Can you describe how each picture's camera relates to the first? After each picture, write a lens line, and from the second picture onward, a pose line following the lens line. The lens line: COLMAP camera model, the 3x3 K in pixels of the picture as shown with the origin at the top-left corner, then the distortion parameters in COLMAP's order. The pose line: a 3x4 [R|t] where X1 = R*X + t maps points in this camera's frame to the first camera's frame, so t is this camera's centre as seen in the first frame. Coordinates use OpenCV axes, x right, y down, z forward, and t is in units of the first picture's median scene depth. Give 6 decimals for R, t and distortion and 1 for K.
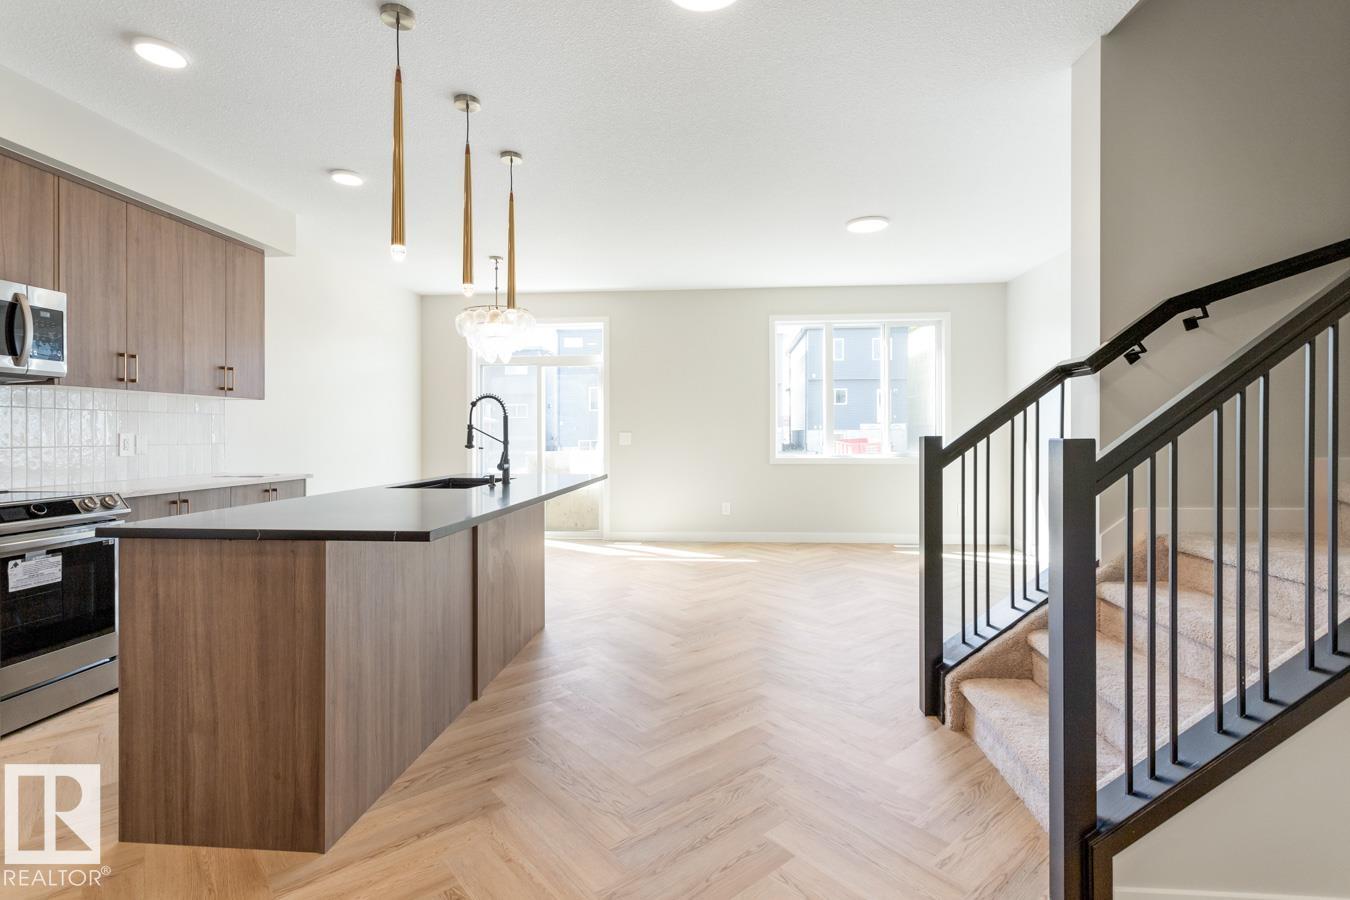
lens RADIAL K [[636.8, 0, 678.2], [0, 636.8, 434.8], [0, 0, 1]] dist [0.000714, 0.000718]
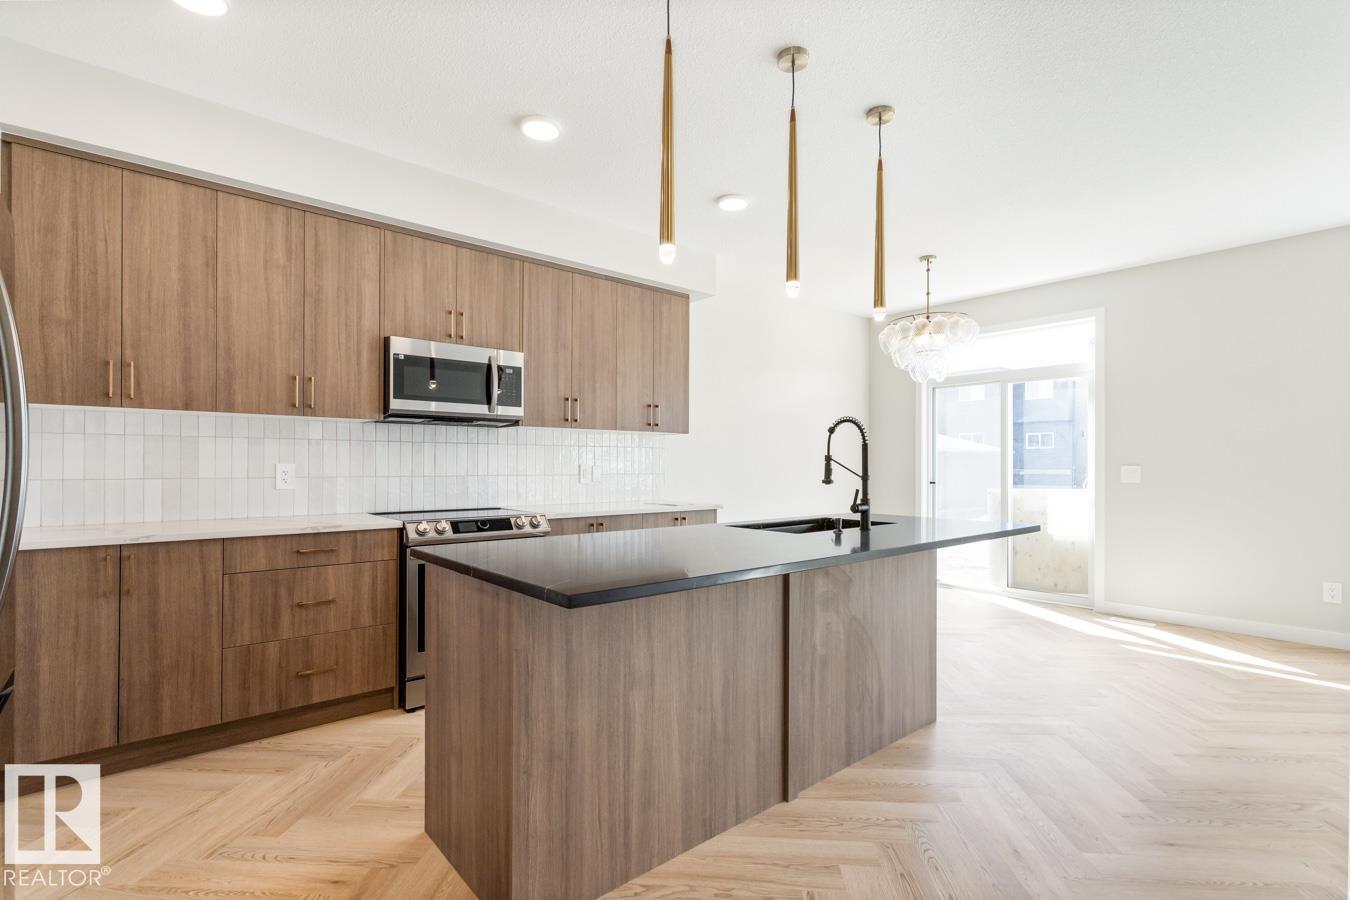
lens RADIAL K [[638.6, 0, 676.6], [0, 638.6, 464.9], [0, 0, 1]] dist [-0.000688, 0.000447]
pose [[0.711888, 0.003488, -0.702284, 0.137054], [-0.005870, 0.999982, -0.000983, -0.001813], [0.702268, 0.004822, 0.711896, 0.322388]]
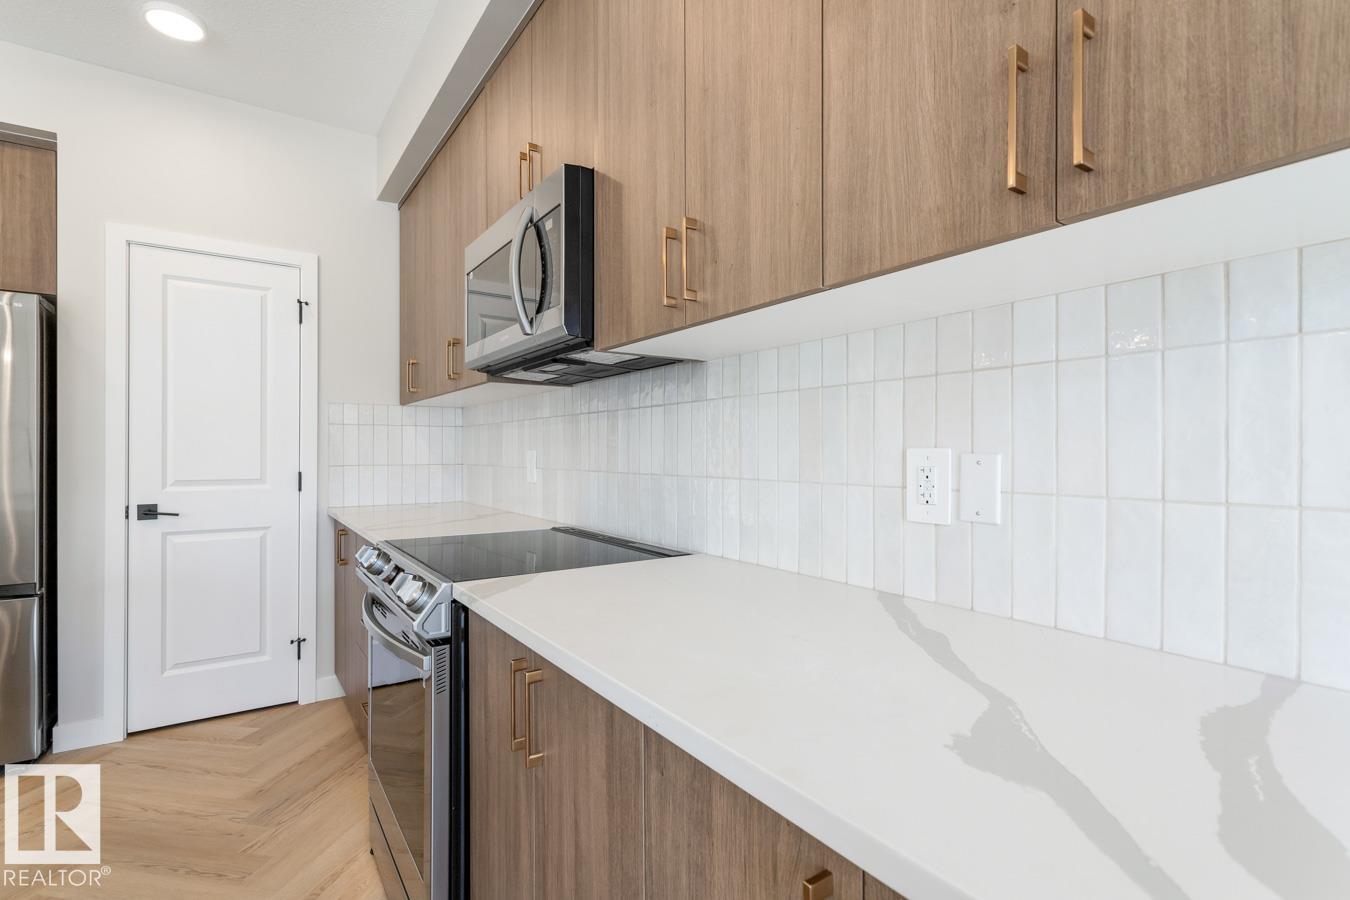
lens RADIAL K [[640.3, 0, 679.1], [0, 640.3, 452.7], [0, 0, 1]] dist [0.001713, 0.000151]
pose [[-0.772922, 0.000656, -0.634501, -0.723937], [-0.001886, 0.999993, 0.003331, -0.001706], [0.634499, 0.003772, -0.772915, 1.451092]]
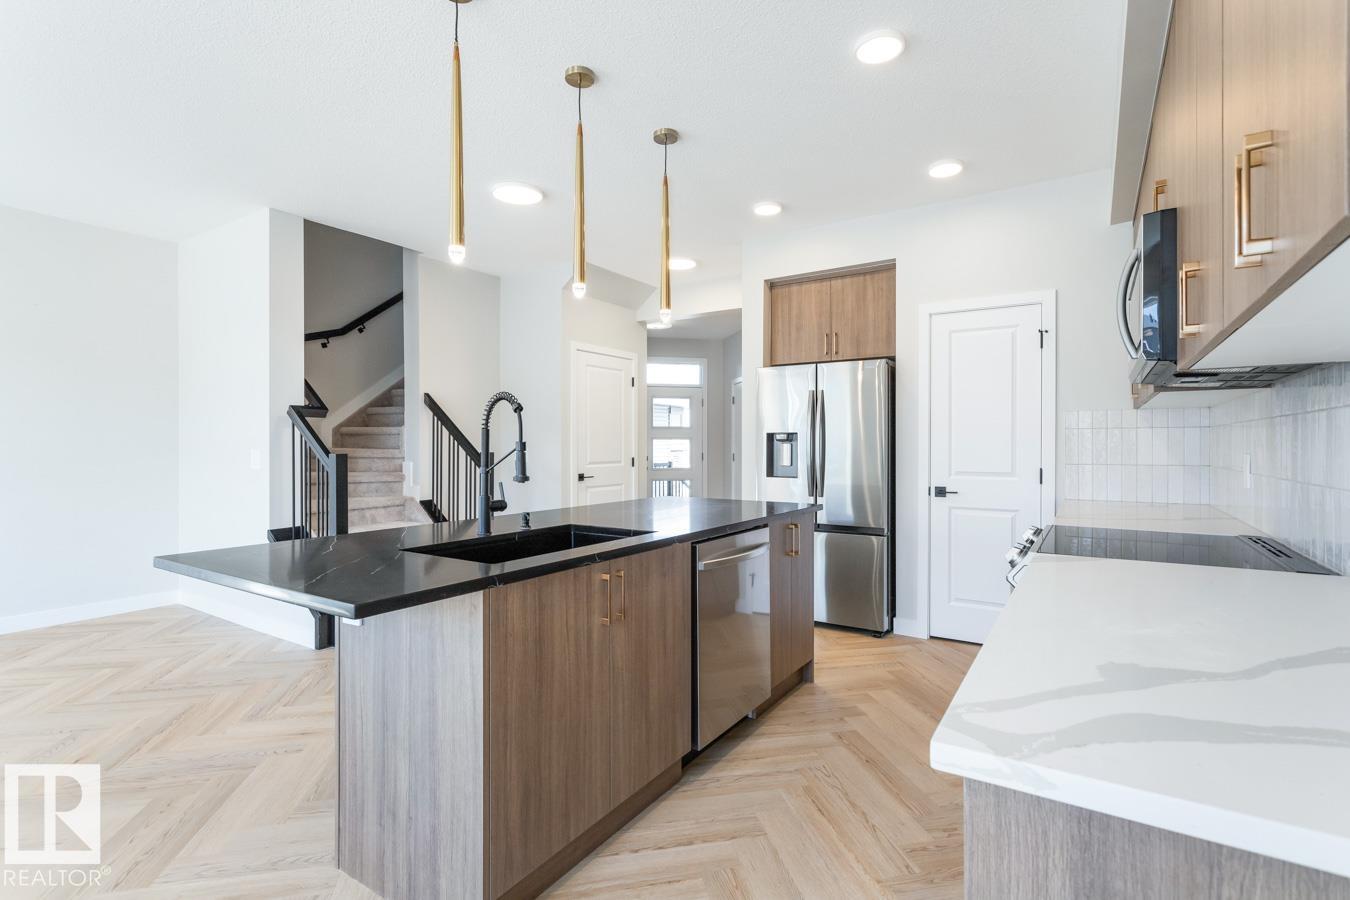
lens RADIAL K [[637.6, 0, 679.0], [0, 637.6, 446.2], [0, 0, 1]] dist [0.002694, 0.000645]
pose [[-0.878351, -0.000304, 0.478016, -0.877080], [0.001958, 0.999989, 0.004234, -0.016781], [-0.478012, 0.004654, -0.878341, 1.721631]]
